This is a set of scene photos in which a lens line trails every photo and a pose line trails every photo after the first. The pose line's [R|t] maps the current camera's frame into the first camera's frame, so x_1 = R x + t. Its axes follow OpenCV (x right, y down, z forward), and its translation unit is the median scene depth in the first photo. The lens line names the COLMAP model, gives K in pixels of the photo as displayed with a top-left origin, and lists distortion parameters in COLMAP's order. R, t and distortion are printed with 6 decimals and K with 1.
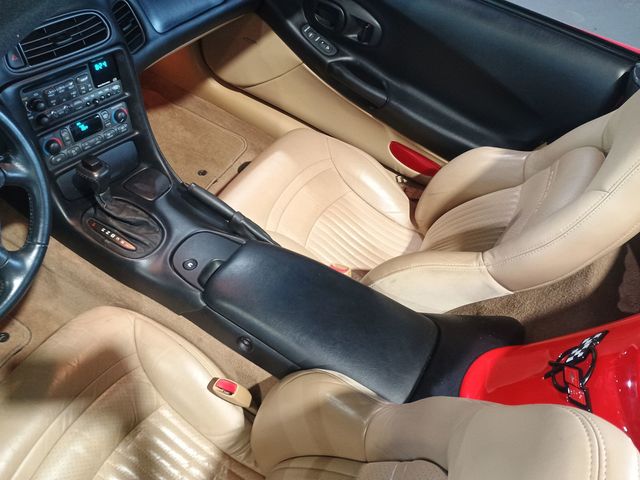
lens RADIAL K [[539.0, 0, 318.5], [0, 539.0, 238.7], [0, 0, 1]] dist [0.046865, -0.090548]
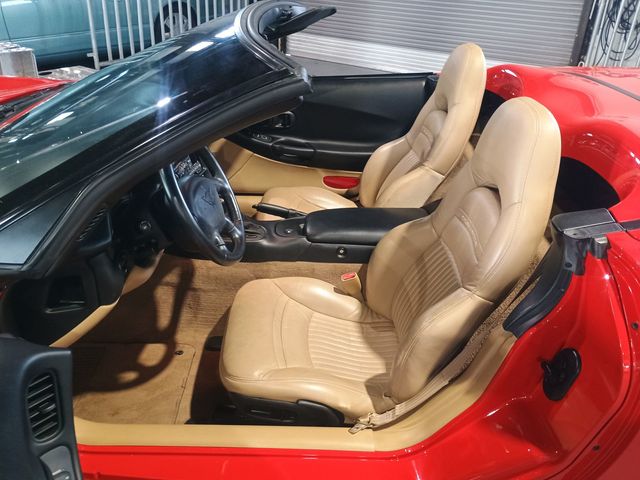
lens RADIAL K [[539.0, 0, 318.5], [0, 539.0, 238.7], [0, 0, 1]] dist [0.046865, -0.090548]
pose [[0.850622, -0.379437, 0.363963, -0.759350], [0.478326, 0.845853, -0.236086, 0.494003], [-0.218280, 0.374913, 0.900996, -0.526870]]
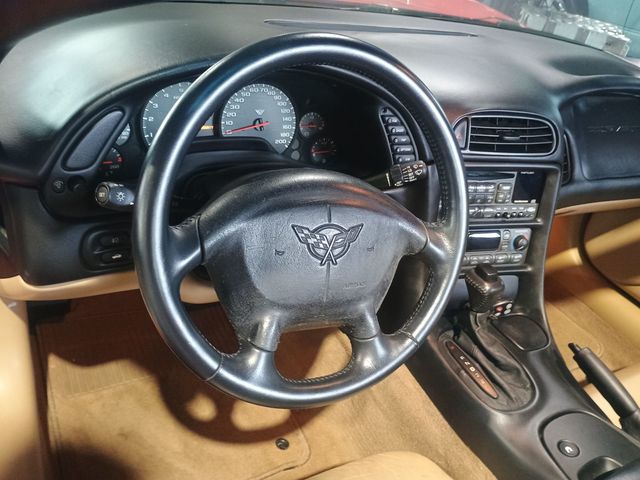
lens RADIAL K [[539.0, 0, 318.5], [0, 539.0, 238.7], [0, 0, 1]] dist [0.046865, -0.090548]
pose [[0.839376, 0.242908, -0.486255, -0.226224], [-0.416432, 0.862320, -0.288077, 0.142975], [0.349331, 0.444297, 0.824965, 0.198370]]
